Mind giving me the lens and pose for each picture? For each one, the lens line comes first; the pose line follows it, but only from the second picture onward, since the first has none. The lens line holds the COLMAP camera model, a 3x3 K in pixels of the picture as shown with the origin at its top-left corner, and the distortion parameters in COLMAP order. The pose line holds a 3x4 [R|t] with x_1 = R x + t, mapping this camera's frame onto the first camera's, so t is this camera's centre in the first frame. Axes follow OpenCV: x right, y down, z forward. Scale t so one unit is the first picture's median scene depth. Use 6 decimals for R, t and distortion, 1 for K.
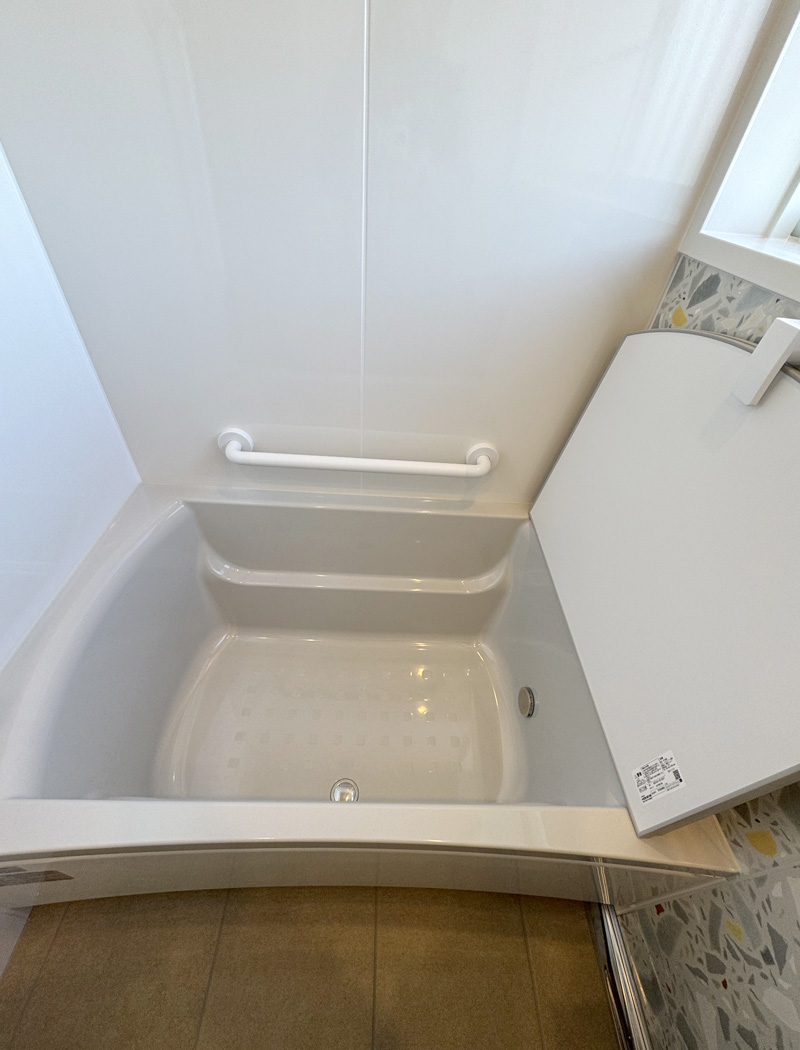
lens RADIAL K [[425.4, 0, 402.1], [0, 425.4, 526.0], [0, 0, 1]] dist [-0.002638, -0.000175]
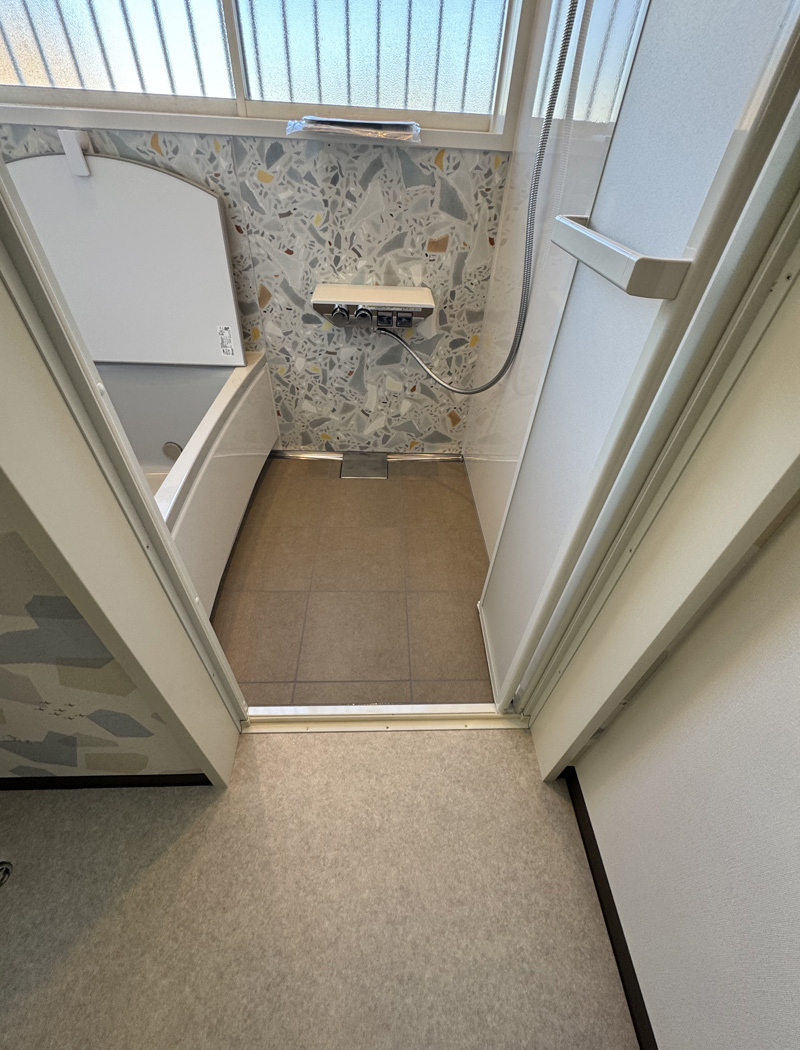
lens RADIAL K [[425.4, 0, 399.1], [0, 425.4, 526.0], [0, 0, 1]] dist [-0.002638, -0.000175]
pose [[-0.024319, -0.728751, 0.684346, -1.563183], [0.640501, 0.514238, 0.570366, 0.327365], [-0.767572, 0.452196, 0.454260, -0.319470]]
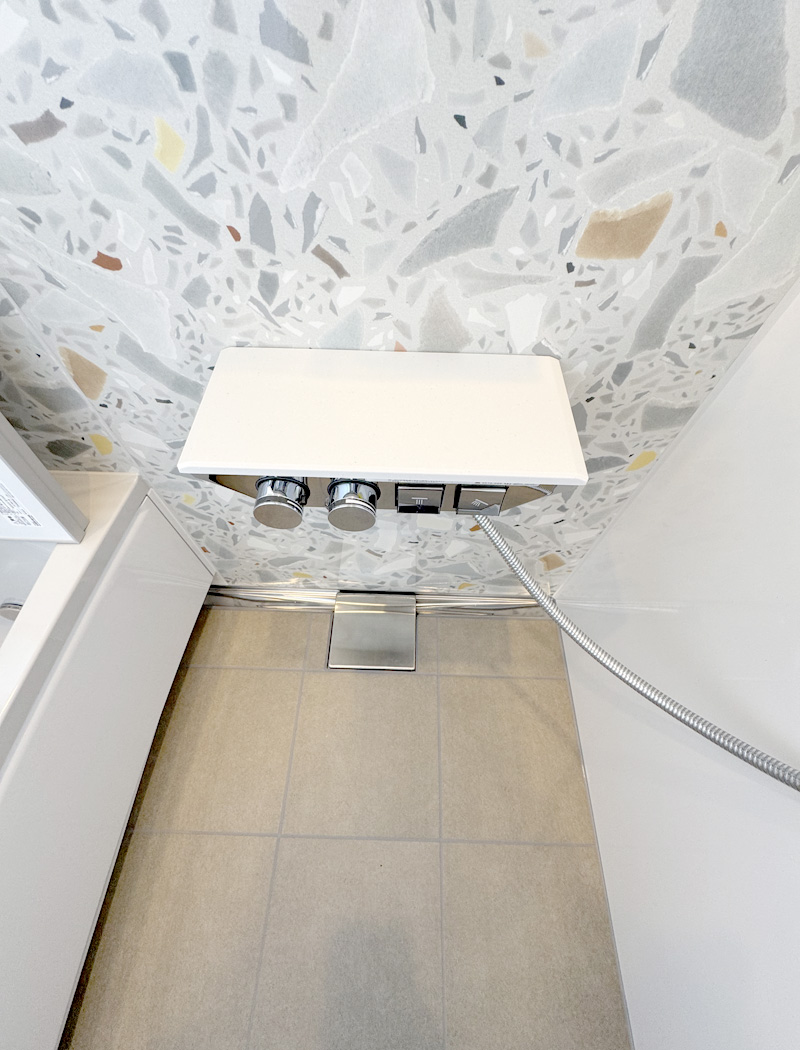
lens RADIAL K [[425.4, 0, 399.9], [0, 425.4, 524.9], [0, 0, 1]] dist [-0.002638, -0.000175]
pose [[0.035543, -0.877814, 0.477681, 0.122096], [0.664677, 0.377702, 0.644629, 0.497766], [-0.746285, 0.294591, 0.596887, -0.157514]]
